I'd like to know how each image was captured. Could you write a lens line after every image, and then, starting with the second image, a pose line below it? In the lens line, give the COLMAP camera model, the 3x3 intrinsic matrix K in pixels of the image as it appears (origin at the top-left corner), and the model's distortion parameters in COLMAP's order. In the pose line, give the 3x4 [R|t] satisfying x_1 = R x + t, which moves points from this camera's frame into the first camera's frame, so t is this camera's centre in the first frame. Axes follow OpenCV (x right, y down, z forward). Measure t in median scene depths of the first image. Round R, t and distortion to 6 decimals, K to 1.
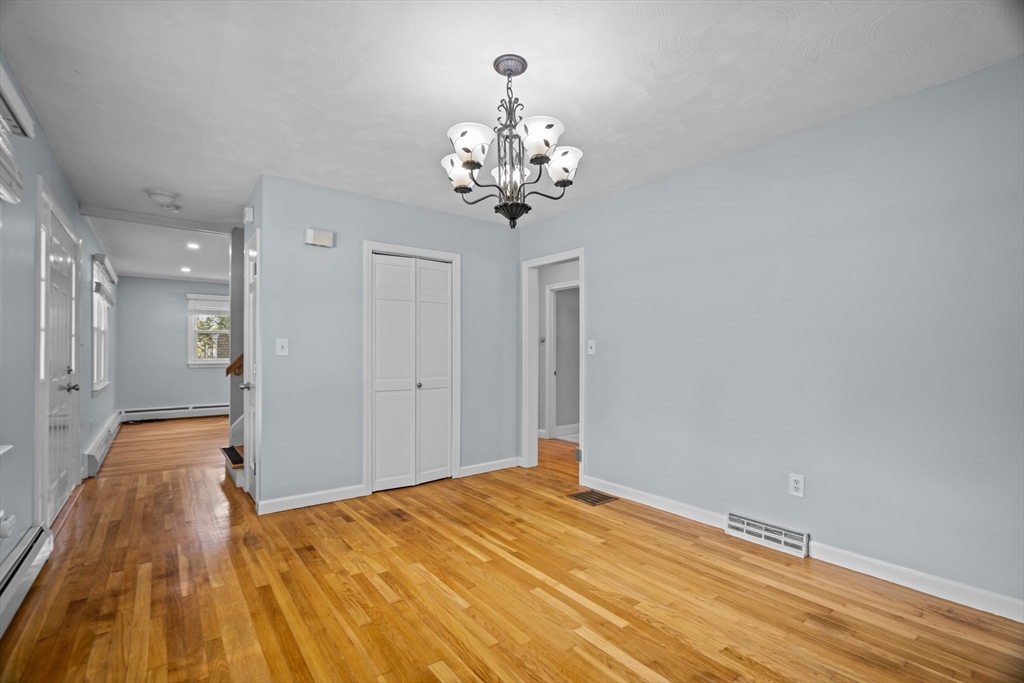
lens RADIAL K [[466.6, 0, 520.9], [0, 466.6, 346.0], [0, 0, 1]] dist [-0.007865, 0.003520]
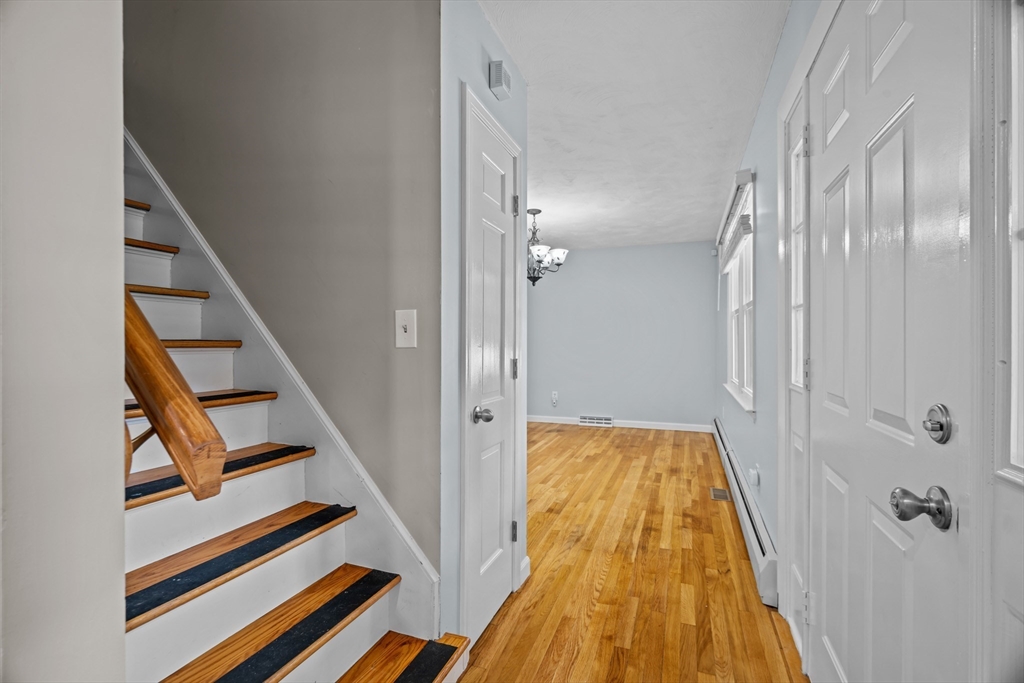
lens RADIAL K [[466.6, 0, 513.5], [0, 466.6, 343.6], [0, 0, 1]] dist [-0.007865, 0.003520]
pose [[-0.527620, -0.002246, 0.849477, -1.657136], [-0.014786, 0.999869, -0.006540, 0.031492], [-0.849352, -0.016011, -0.527585, 2.019966]]
